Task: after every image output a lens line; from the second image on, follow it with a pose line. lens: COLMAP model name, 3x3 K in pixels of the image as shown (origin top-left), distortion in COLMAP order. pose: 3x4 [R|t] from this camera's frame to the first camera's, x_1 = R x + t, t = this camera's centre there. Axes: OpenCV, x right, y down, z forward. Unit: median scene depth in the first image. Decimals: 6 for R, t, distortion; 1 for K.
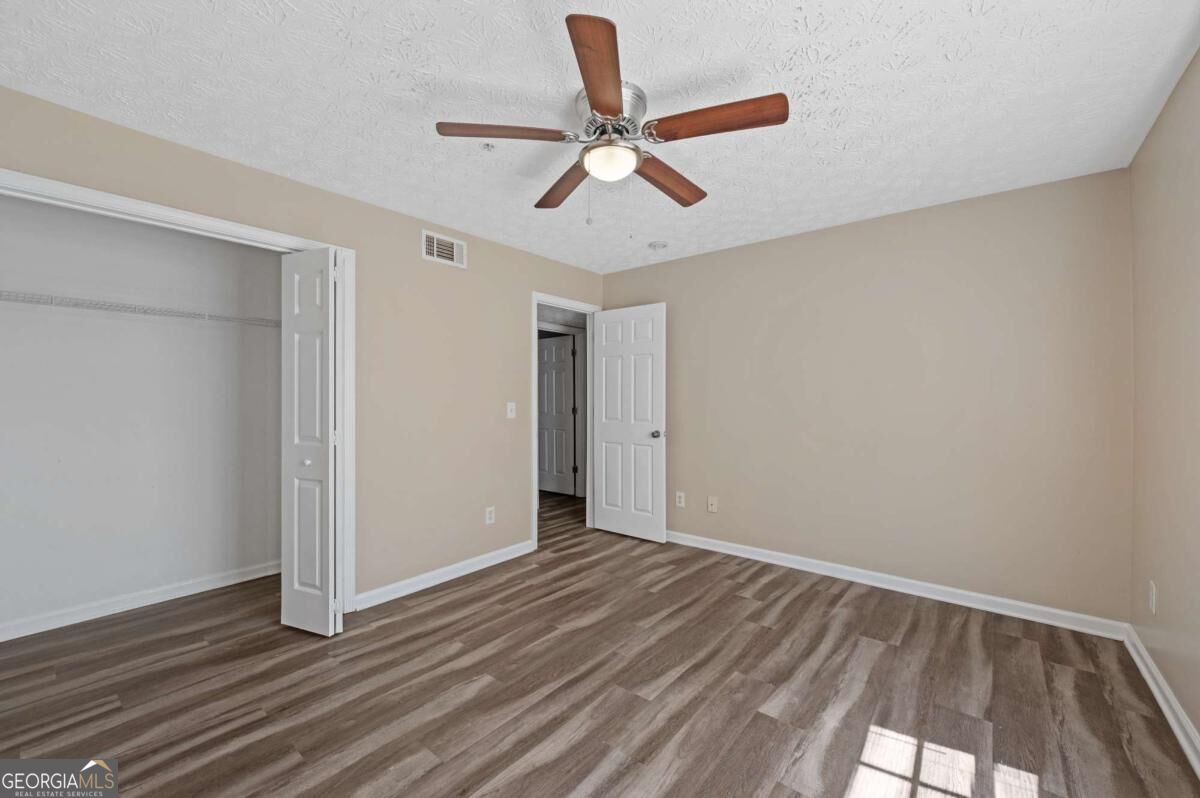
lens RADIAL K [[480.5, 0, 600.0], [0, 480.5, 395.2], [0, 0, 1]] dist [0.005968, -0.001206]
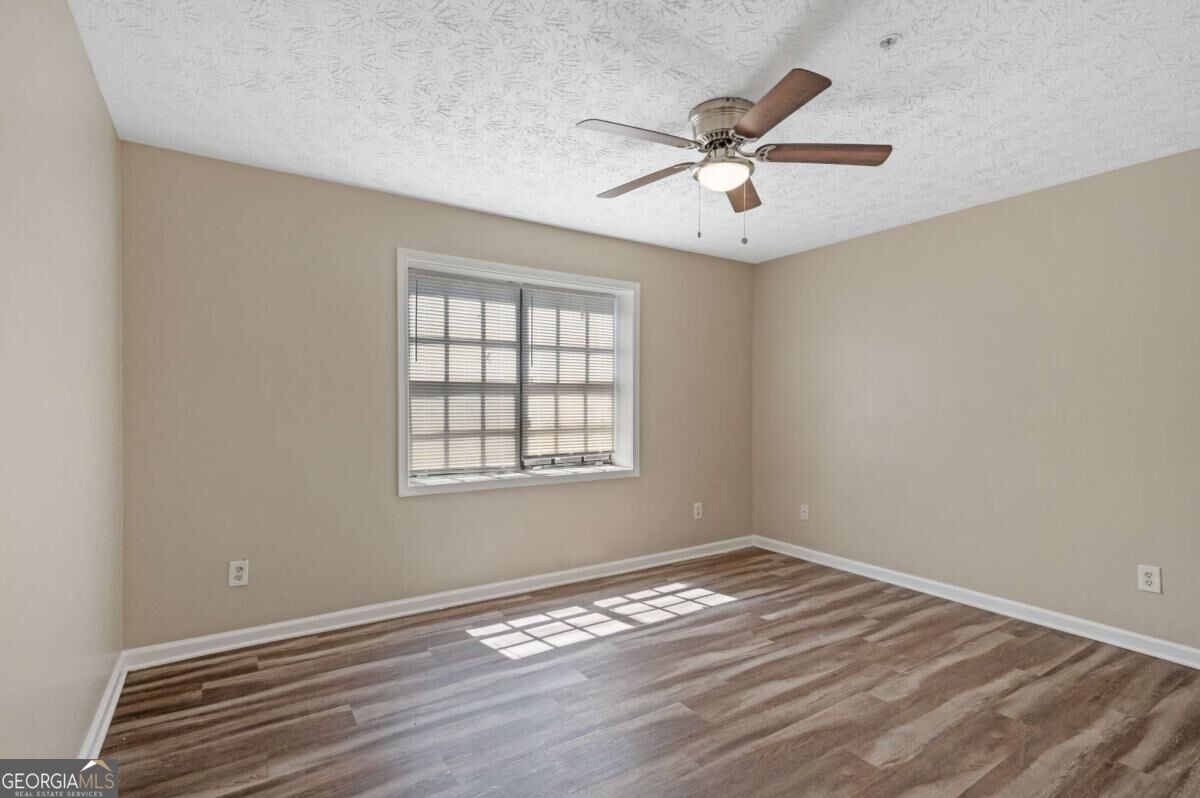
lens RADIAL K [[585.5, 0, 600.3], [0, 585.5, 401.6], [0, 0, 1]] dist [-0.000184, 0.000044]
pose [[-0.955846, -0.000841, 0.293867, -0.098775], [-0.003256, 0.999965, -0.007728, 0.016179], [-0.293850, -0.008344, -0.955815, 2.277394]]
